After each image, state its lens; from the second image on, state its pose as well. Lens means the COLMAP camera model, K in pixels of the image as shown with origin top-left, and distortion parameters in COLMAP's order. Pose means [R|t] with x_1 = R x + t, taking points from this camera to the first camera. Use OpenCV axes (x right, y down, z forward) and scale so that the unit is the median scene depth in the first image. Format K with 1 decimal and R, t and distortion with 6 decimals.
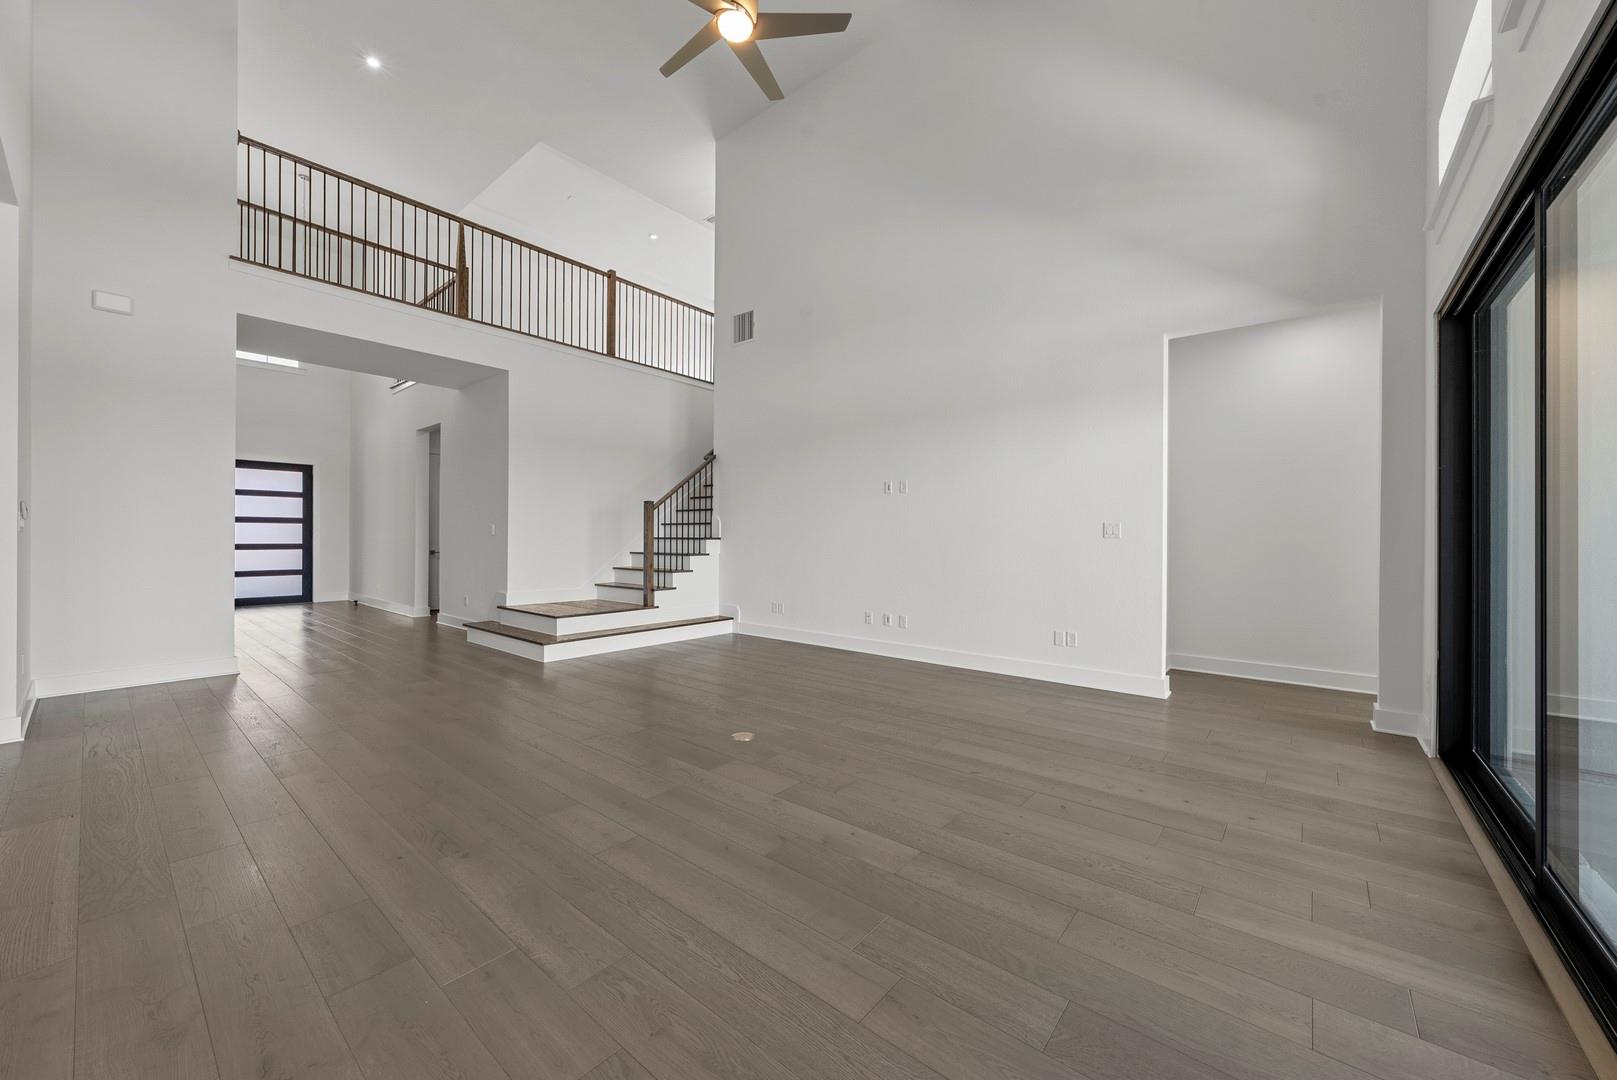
lens RADIAL K [[595.1, 0, 822.4], [0, 595.1, 532.8], [0, 0, 1]] dist [-0.002972, -0.000164]
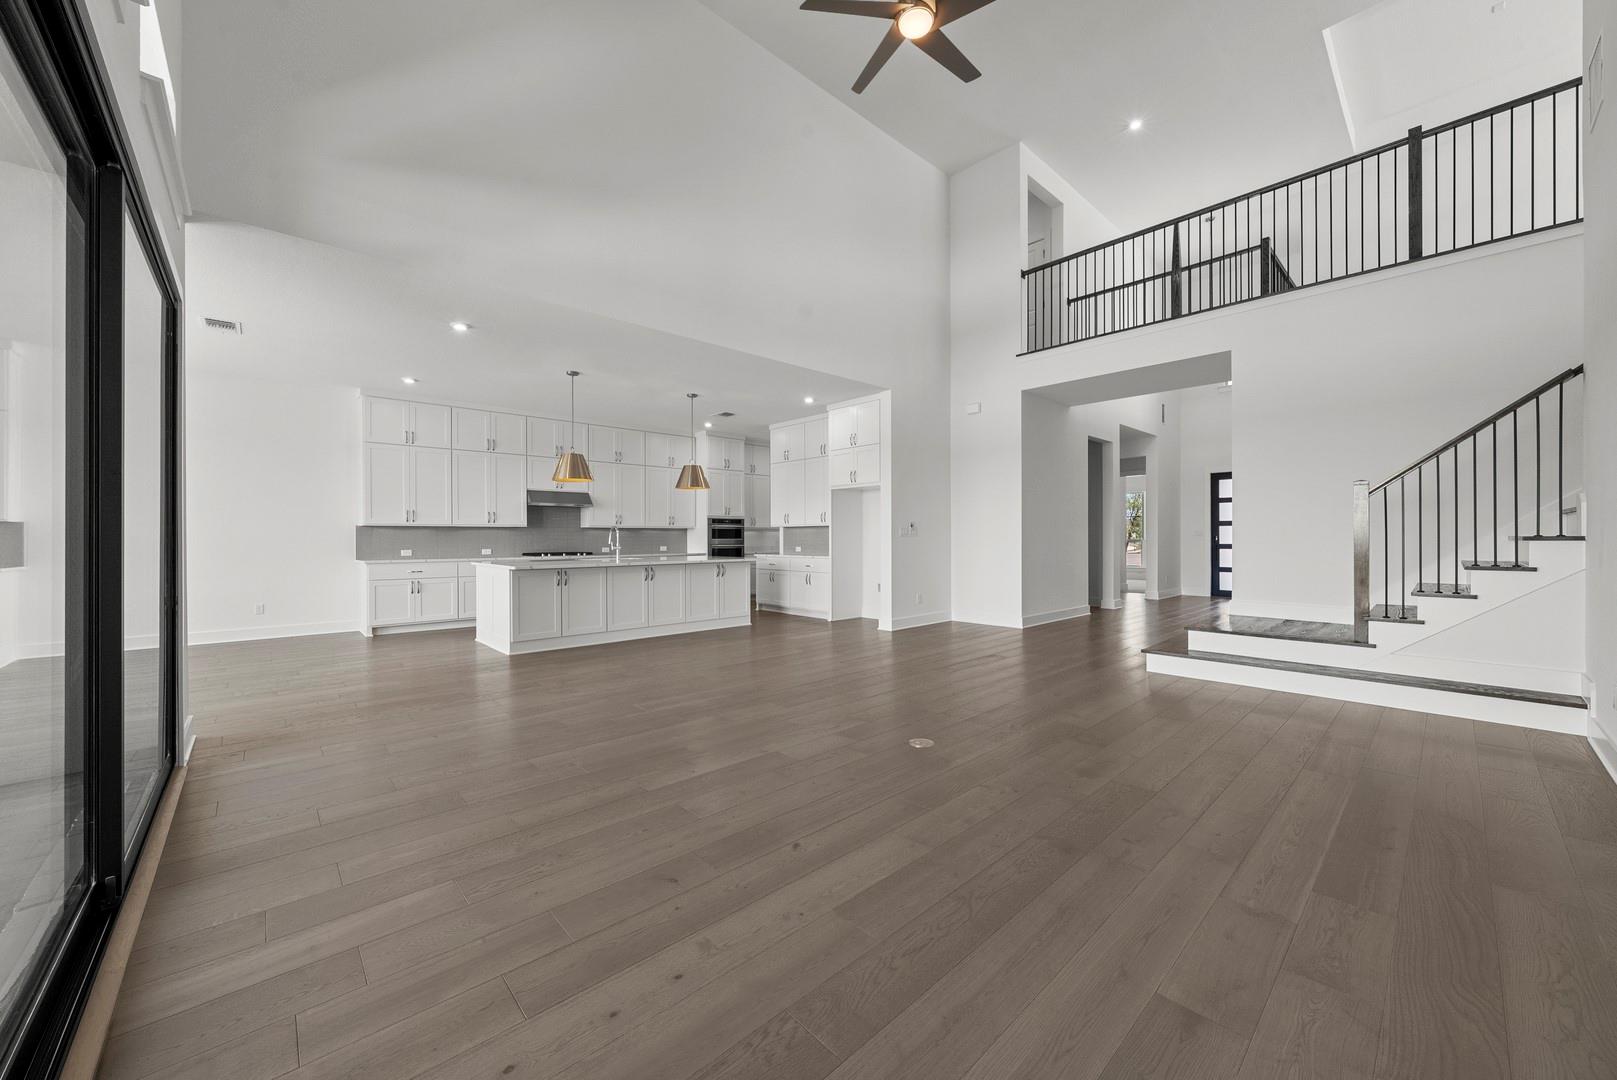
lens RADIAL K [[595.1, 0, 808.2], [0, 595.1, 541.2], [0, 0, 1]] dist [-0.002972, -0.000164]
pose [[-0.133554, 0.002338, -0.991039, 0.435173], [0.011930, 0.999929, 0.000752, 0.004560], [0.990970, -0.011723, -0.133572, 0.482047]]
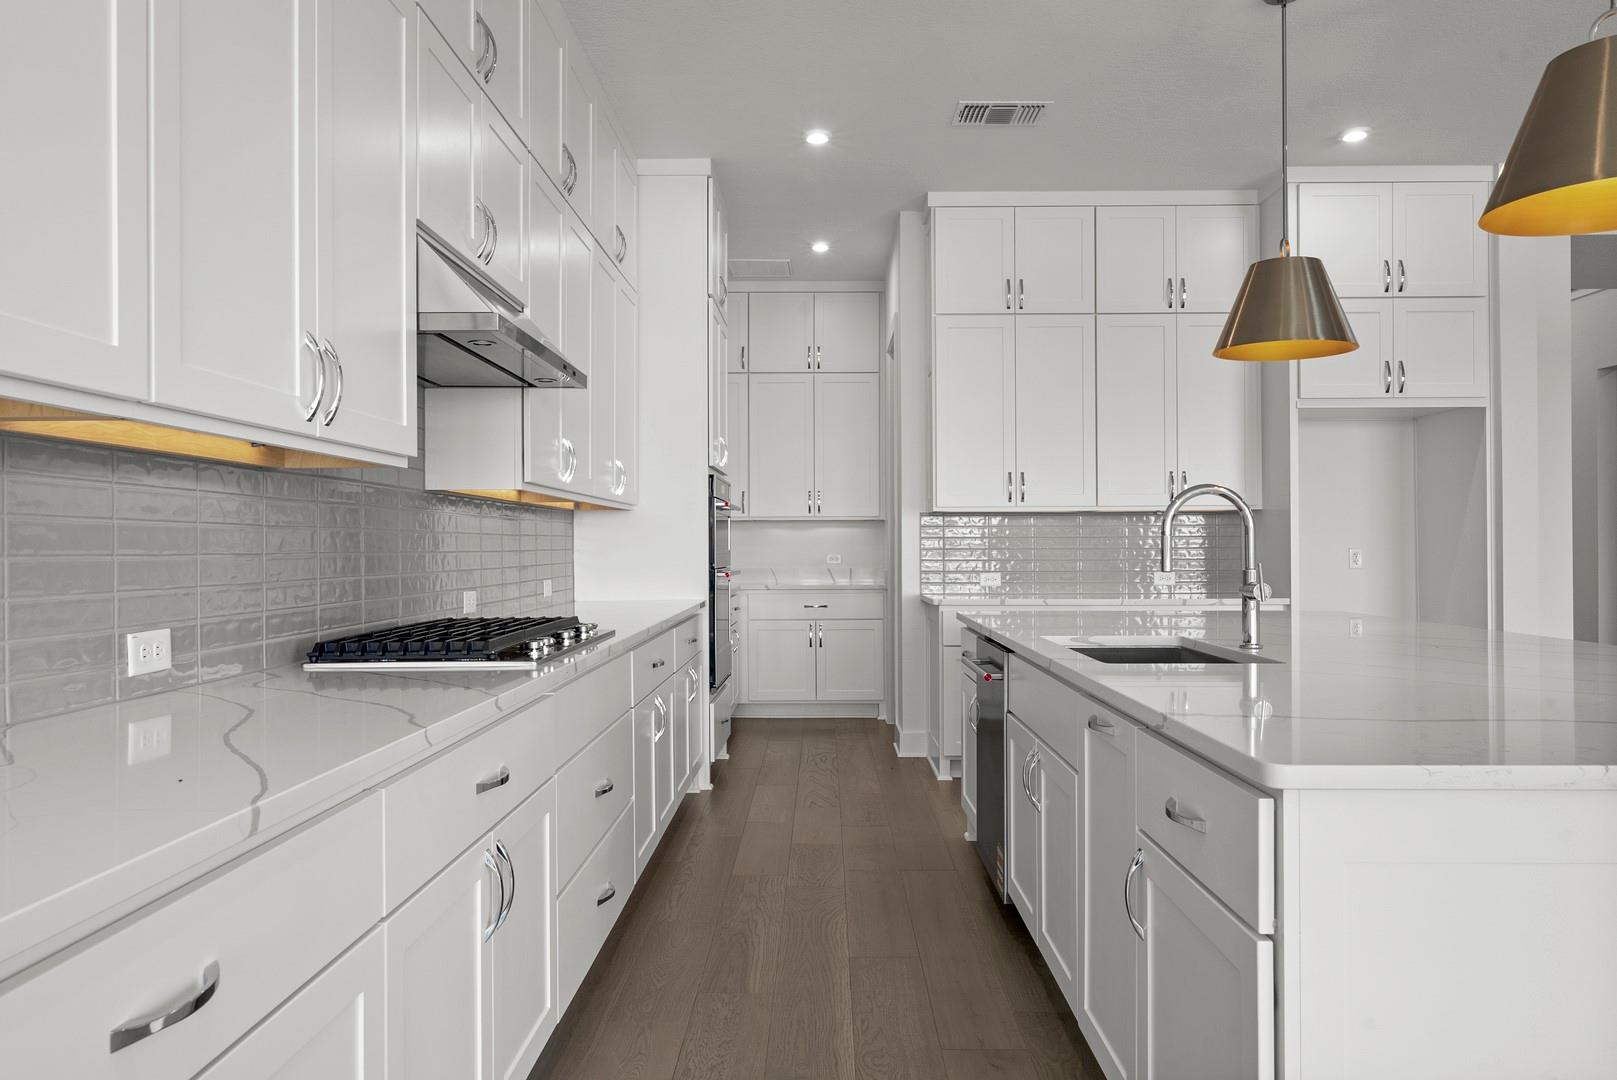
lens RADIAL K [[1097.4, 0, 802.9], [0, 1097.4, 547.4], [0, 0, 1]] dist [-0.003972, -0.000493]
pose [[0.616971, -0.005573, -0.786967, -0.386054], [0.012527, 0.999918, 0.002741, -0.005630], [0.786887, -0.011550, 0.616990, -0.410441]]
